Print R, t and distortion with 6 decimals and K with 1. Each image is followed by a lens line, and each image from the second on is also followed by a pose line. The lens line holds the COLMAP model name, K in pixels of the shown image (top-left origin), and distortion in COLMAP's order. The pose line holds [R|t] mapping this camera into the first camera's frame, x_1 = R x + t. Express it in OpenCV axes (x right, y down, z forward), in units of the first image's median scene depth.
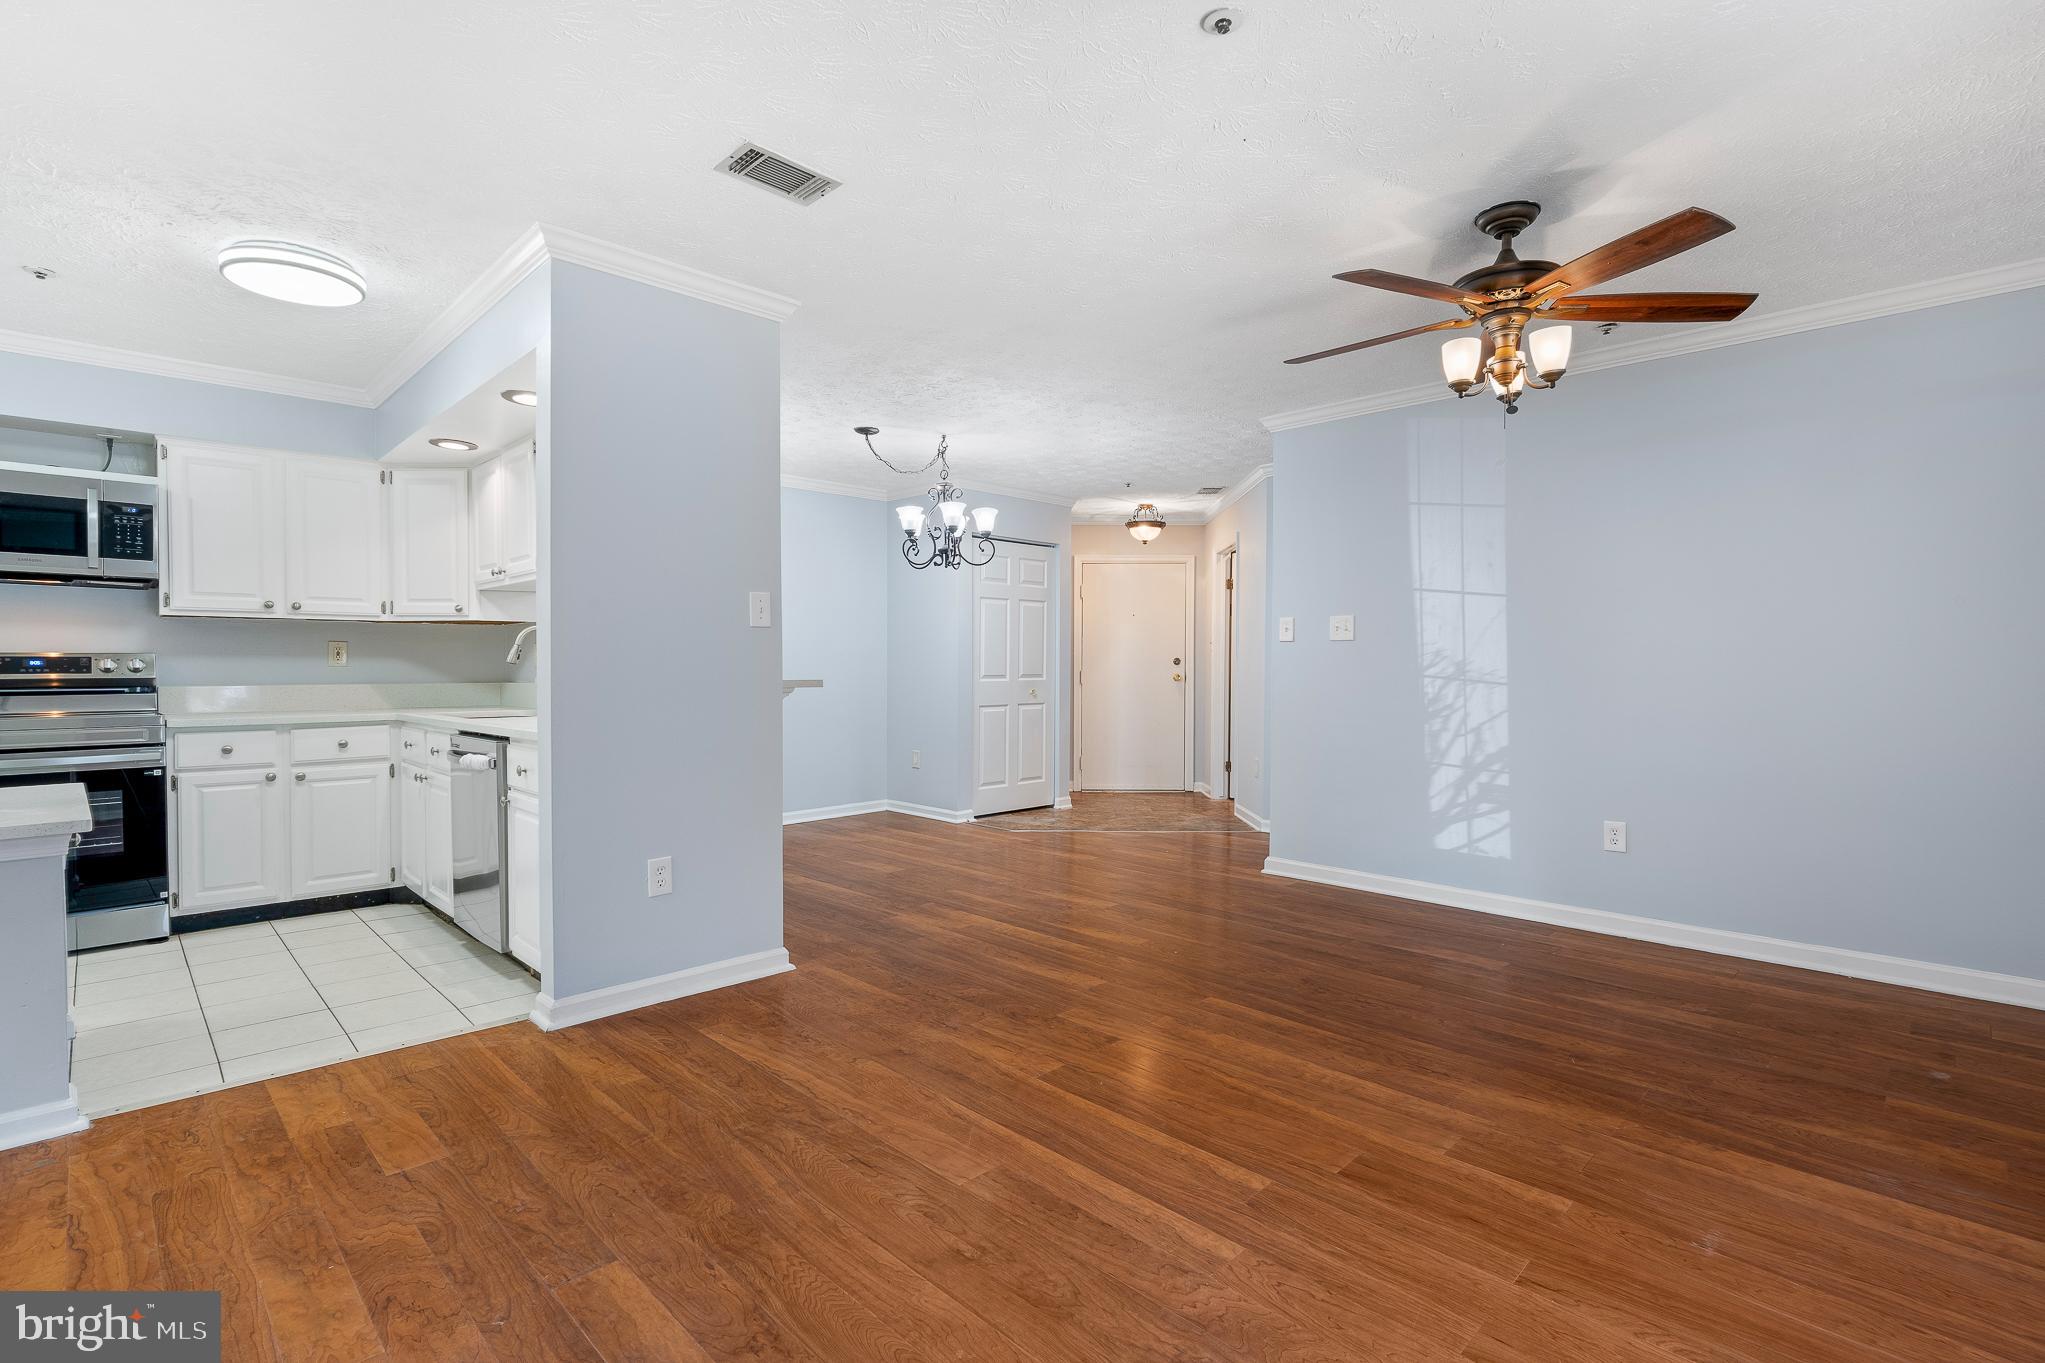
lens RADIAL K [[954.0, 0, 1016.3], [0, 954.0, 681.1], [0, 0, 1]] dist [0.000184, -0.007458]
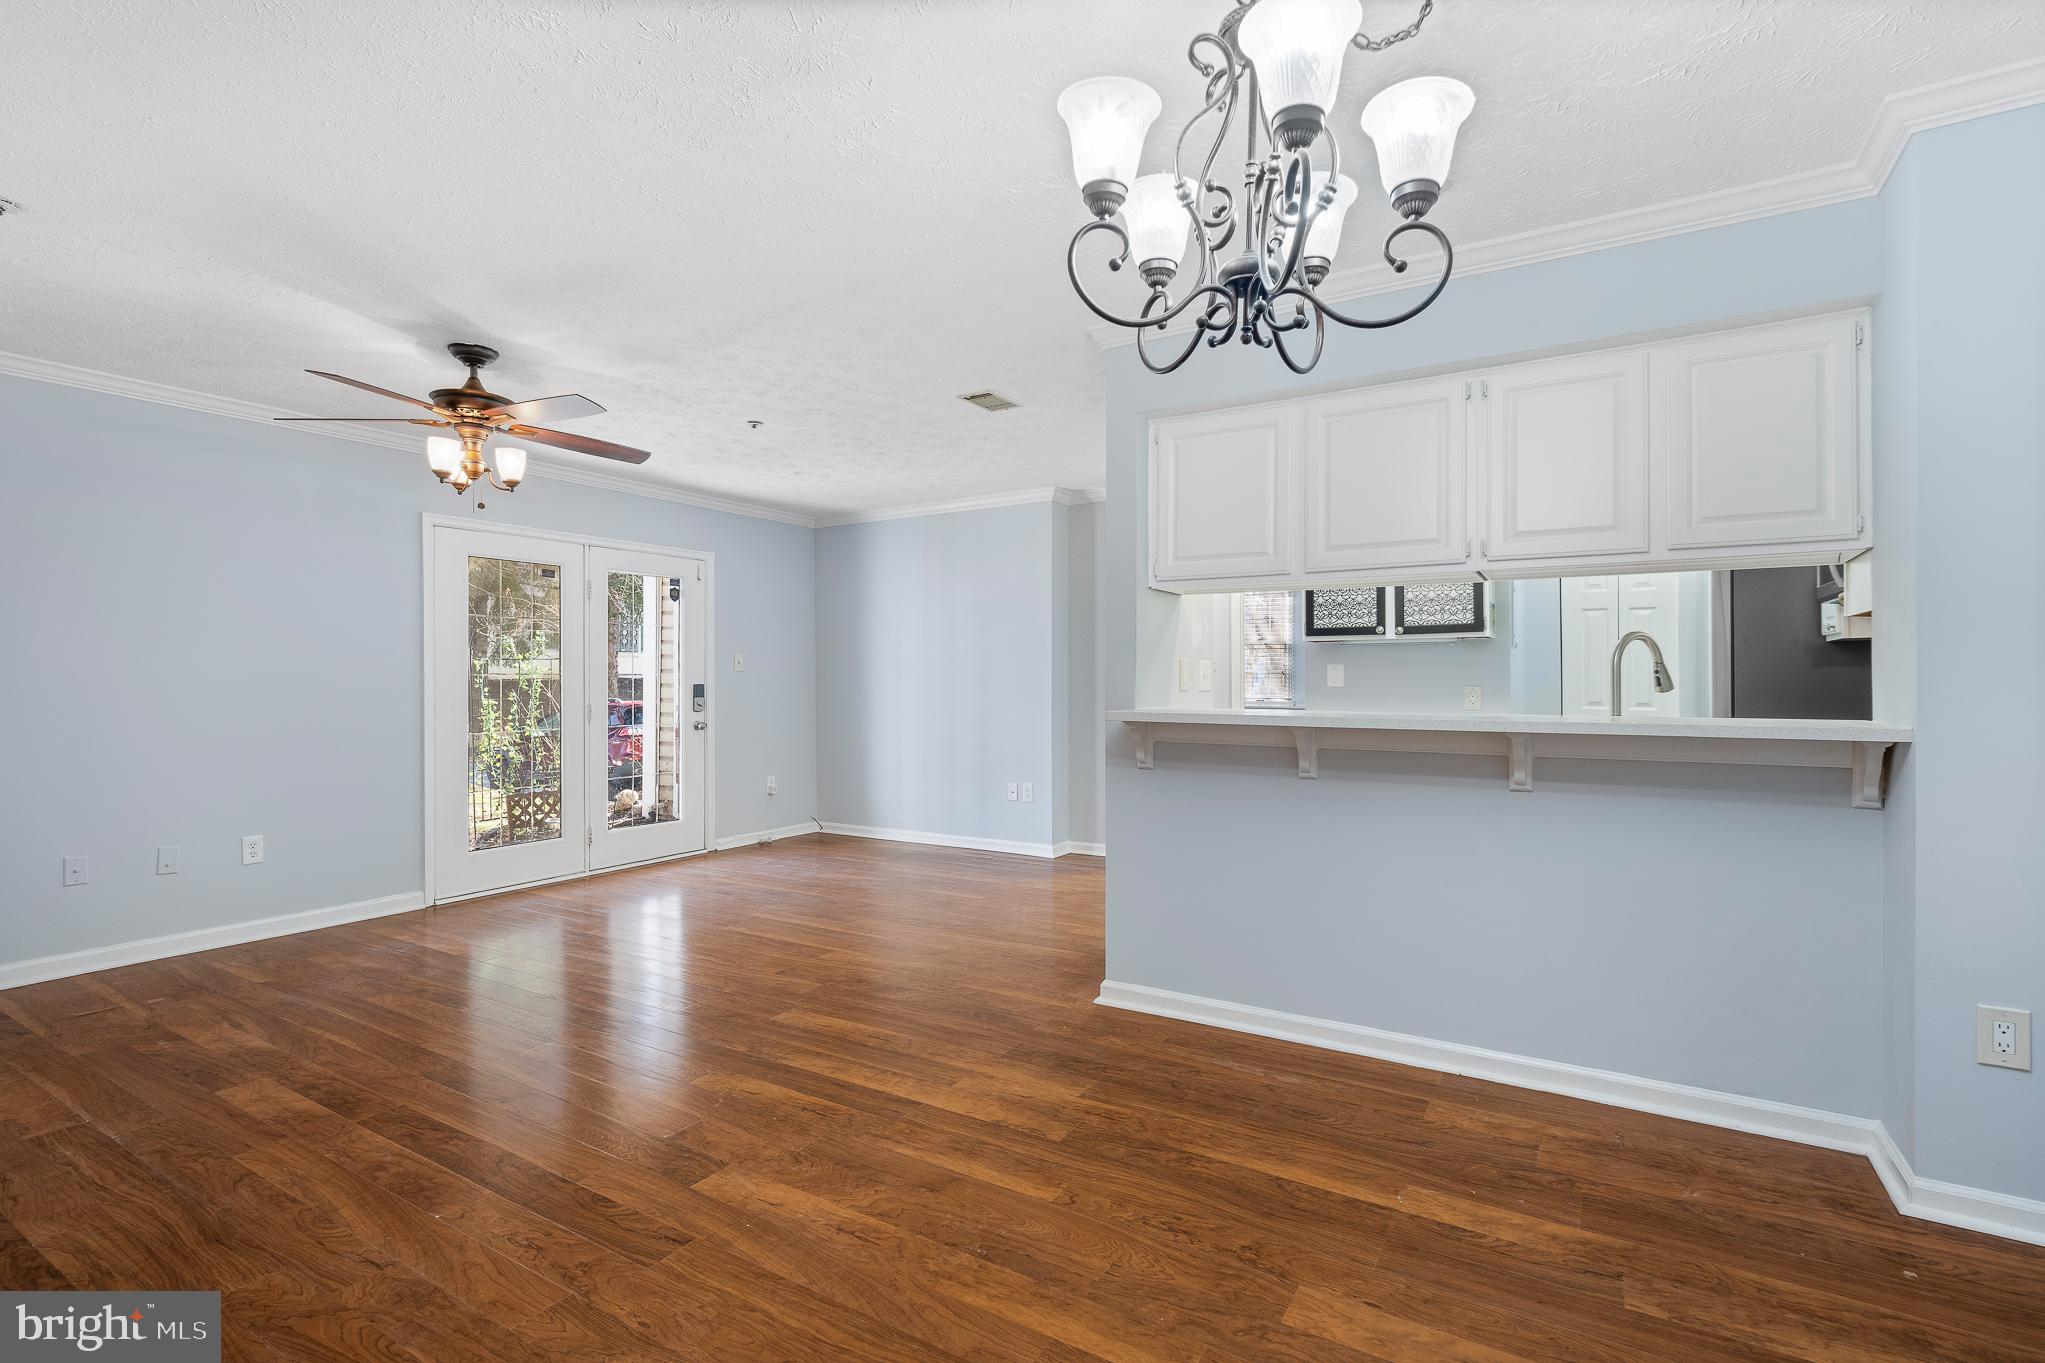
lens RADIAL K [[945.1, 0, 1019.5], [0, 945.1, 677.5], [0, 0, 1]] dist [0.005150, -0.013021]
pose [[-0.970428, 0.004202, -0.241353, 0.084736], [0.000337, 0.999871, 0.016051, -0.054225], [0.241389, 0.015495, -0.970305, 2.129715]]
